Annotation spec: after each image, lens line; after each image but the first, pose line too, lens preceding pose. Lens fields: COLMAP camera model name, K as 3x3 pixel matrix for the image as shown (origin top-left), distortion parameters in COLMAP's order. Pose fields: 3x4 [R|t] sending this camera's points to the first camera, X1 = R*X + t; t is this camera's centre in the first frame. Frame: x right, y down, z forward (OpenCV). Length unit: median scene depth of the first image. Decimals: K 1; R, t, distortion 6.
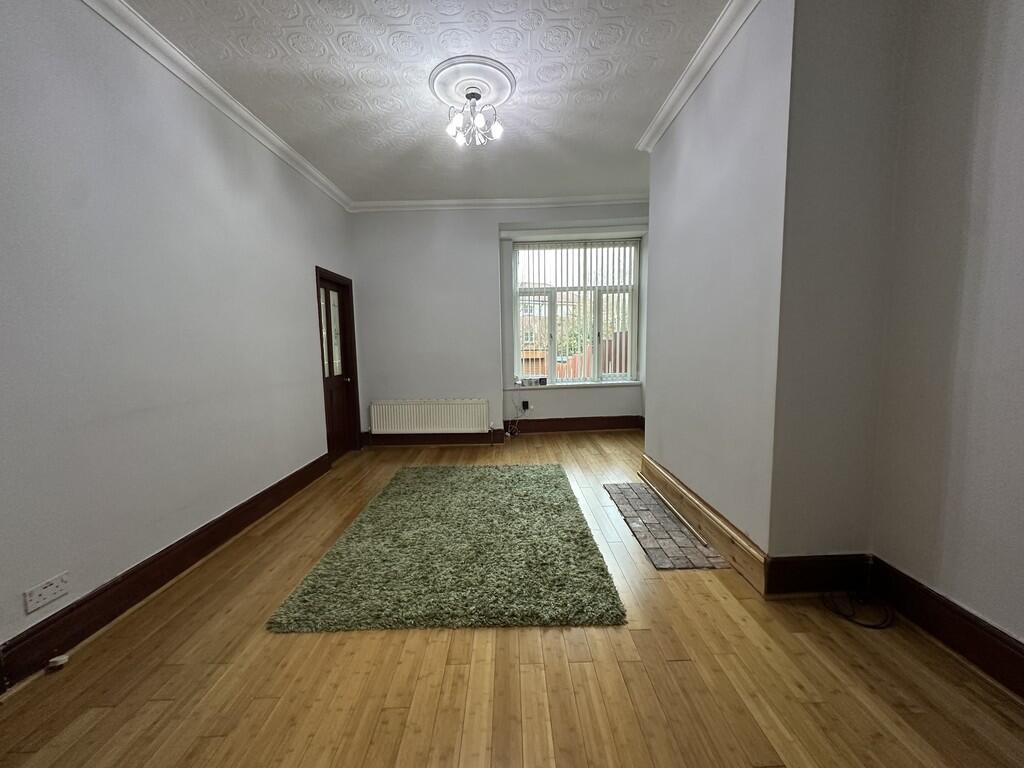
lens RADIAL K [[414.8, 0, 512.0], [0, 414.8, 384.0], [0, 0, 1]] dist [-0.000091, -0.000029]
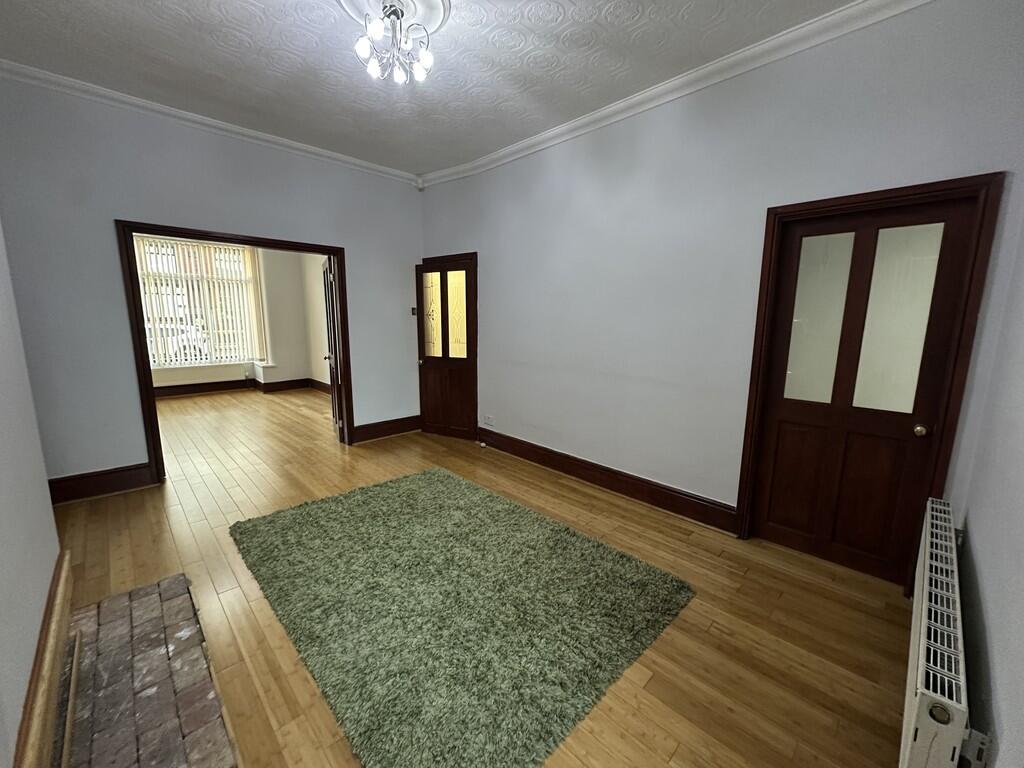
lens RADIAL K [[407.8, 0, 514.0], [0, 407.8, 382.9], [0, 0, 1]] dist [-0.001664, 0.000036]
pose [[-0.718266, 0.121926, -0.685002, 0.331256], [-0.068401, 0.967382, 0.243911, -0.236961], [0.692398, 0.222048, -0.686498, 1.781253]]
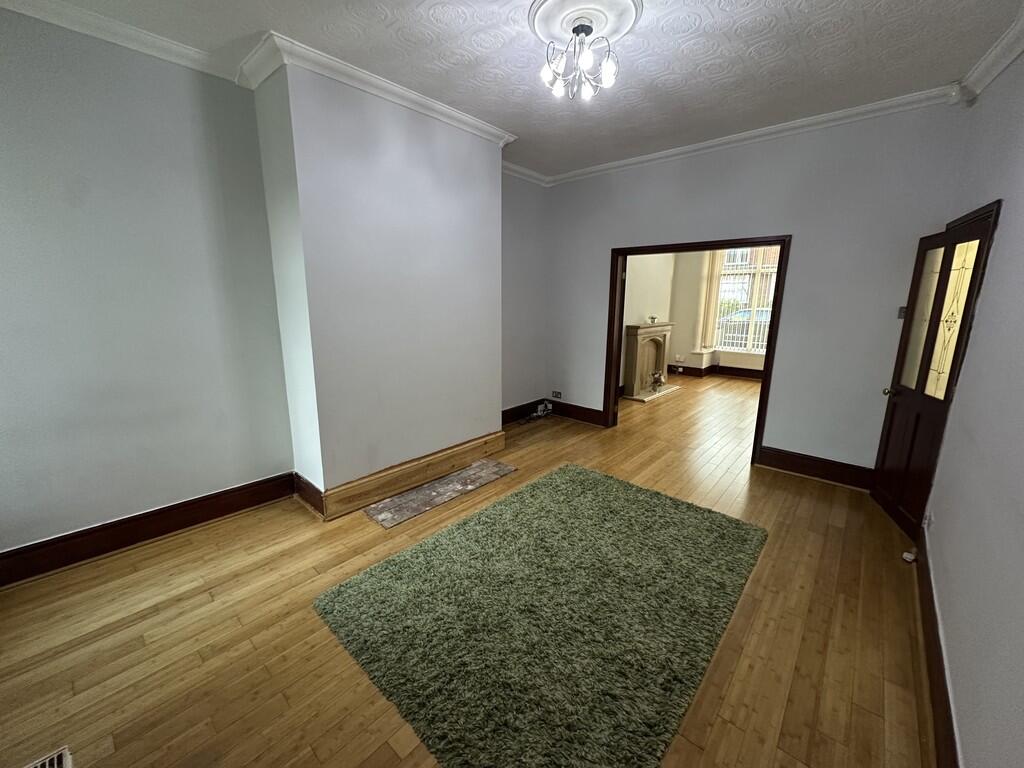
lens RADIAL K [[407.8, 0, 514.0], [0, 407.8, 382.9], [0, 0, 1]] dist [-0.001664, 0.000036]
pose [[-0.744851, -0.124530, 0.655507, -0.566670], [0.077399, 0.959671, 0.270262, -0.278101], [-0.662726, 0.252040, -0.705173, 1.756305]]
